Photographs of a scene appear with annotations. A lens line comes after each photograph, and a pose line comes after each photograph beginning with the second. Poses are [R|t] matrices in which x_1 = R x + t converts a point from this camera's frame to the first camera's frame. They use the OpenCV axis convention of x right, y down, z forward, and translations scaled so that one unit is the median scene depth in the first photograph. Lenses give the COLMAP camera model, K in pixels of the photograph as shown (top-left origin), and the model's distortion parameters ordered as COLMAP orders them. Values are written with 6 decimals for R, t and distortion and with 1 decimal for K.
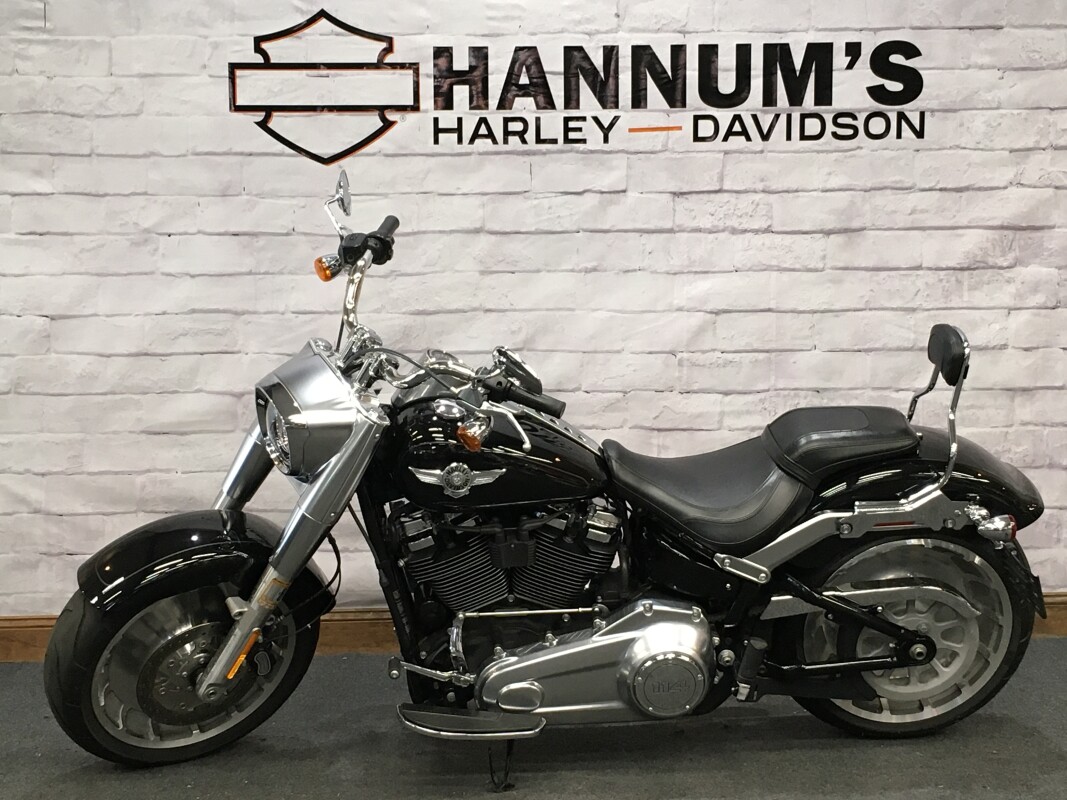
lens RADIAL K [[1850.7, 0, 540.3], [0, 1850.7, 397.0], [0, 0, 1]] dist [0.050730, 0.000000]
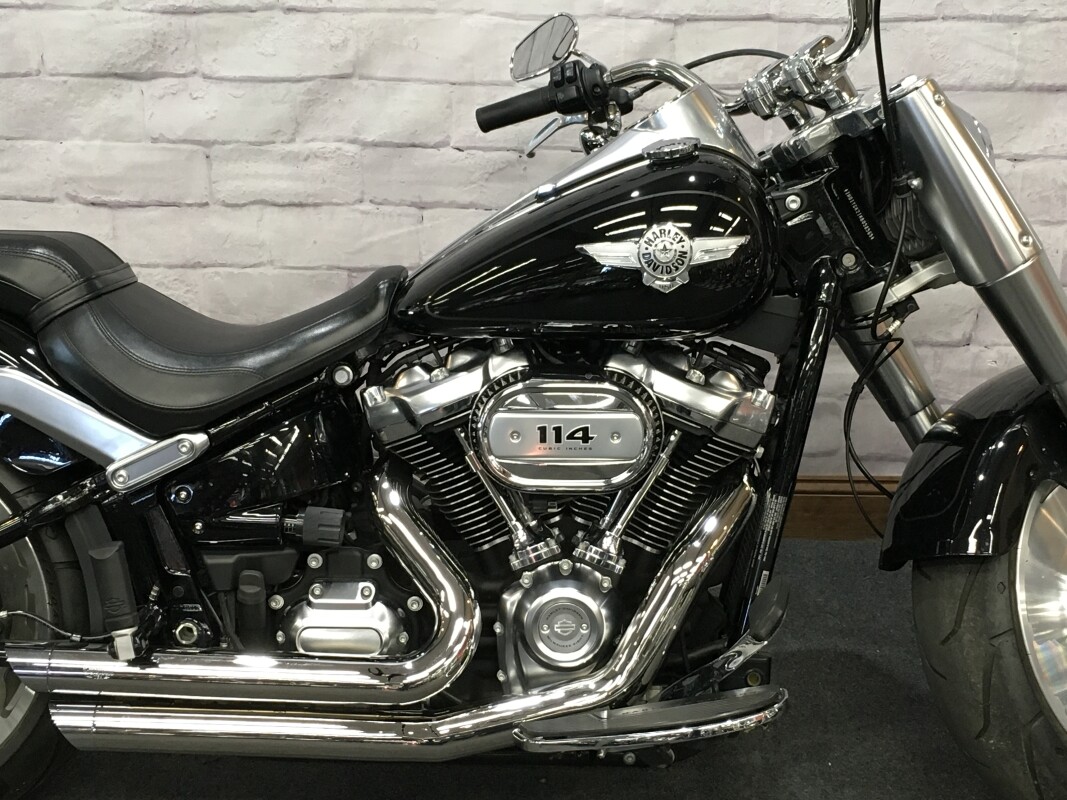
lens RADIAL K [[1710.4, 0, 525.0], [0, 1710.4, 399.6], [0, 0, 1]] dist [0.060843, 0.000000]
pose [[0.995915, 0.038349, -0.081745, 0.095675], [-0.016648, 0.967794, 0.251193, -0.064575], [0.088745, -0.248806, 0.964479, 0.438734]]
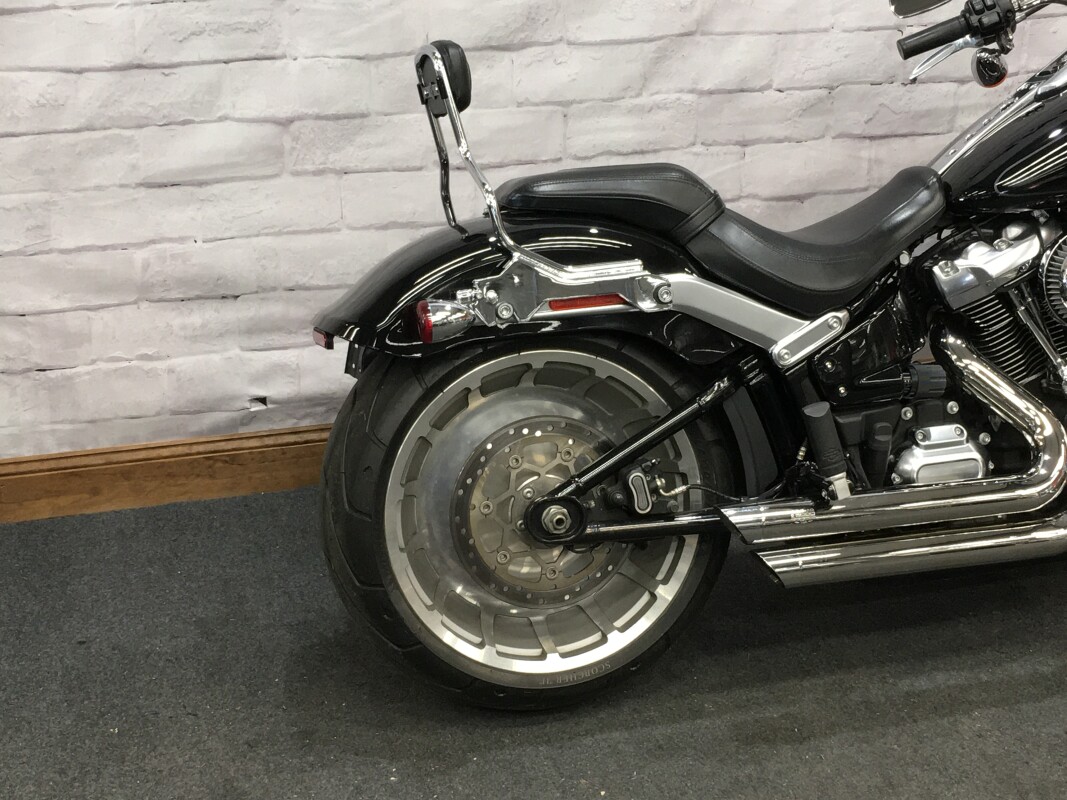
lens RADIAL K [[1710.4, 0, 528.2], [0, 1710.4, 399.1], [0, 0, 1]] dist [0.060843, 0.000000]
pose [[0.978455, -0.084559, 0.188351, -0.201061], [0.038069, 0.970531, 0.237948, -0.047644], [-0.202921, -0.225651, 0.952840, 0.370439]]
